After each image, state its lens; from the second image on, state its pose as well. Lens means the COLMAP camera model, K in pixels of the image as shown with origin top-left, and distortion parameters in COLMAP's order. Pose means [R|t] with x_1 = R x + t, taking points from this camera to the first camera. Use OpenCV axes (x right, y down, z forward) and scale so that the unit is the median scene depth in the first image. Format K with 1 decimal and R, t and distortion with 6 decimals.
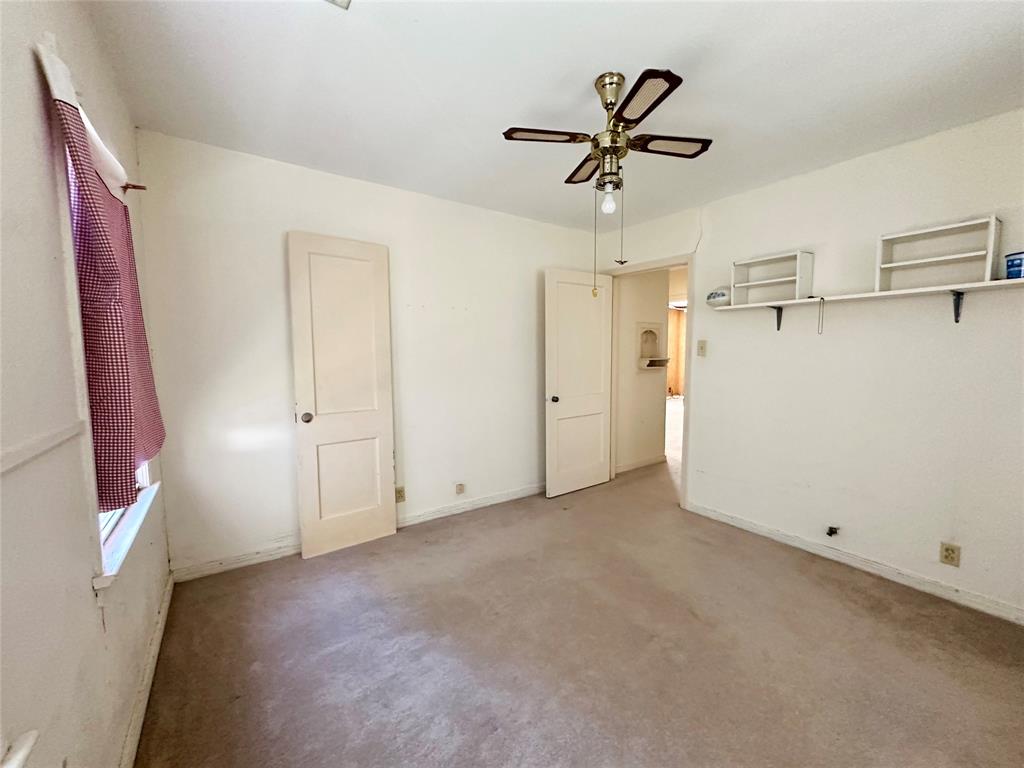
lens RADIAL K [[406.8, 0, 512.5], [0, 406.8, 383.1], [0, 0, 1]] dist [-0.002198, -0.000642]
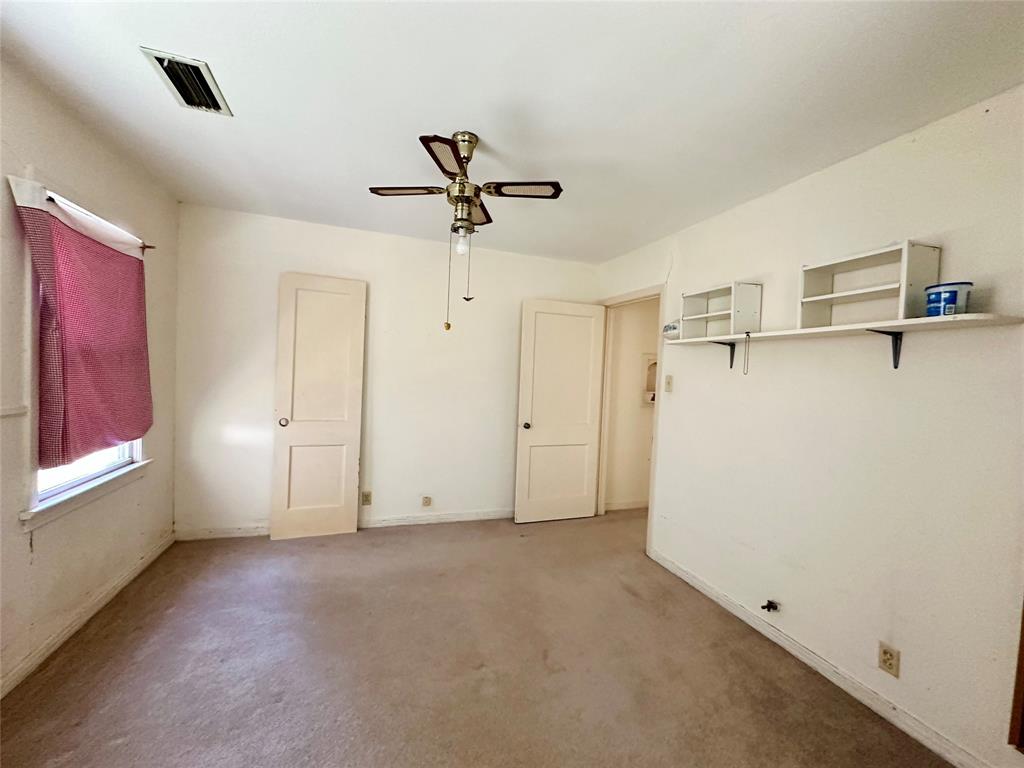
lens RADIAL K [[406.8, 0, 512.5], [0, 406.8, 383.1], [0, 0, 1]] dist [-0.002198, -0.000642]
pose [[0.961064, 0.054389, -0.270921, 0.468566], [-0.070084, 0.996357, -0.048592, -0.020654], [0.267291, 0.065687, 0.961374, 0.006146]]
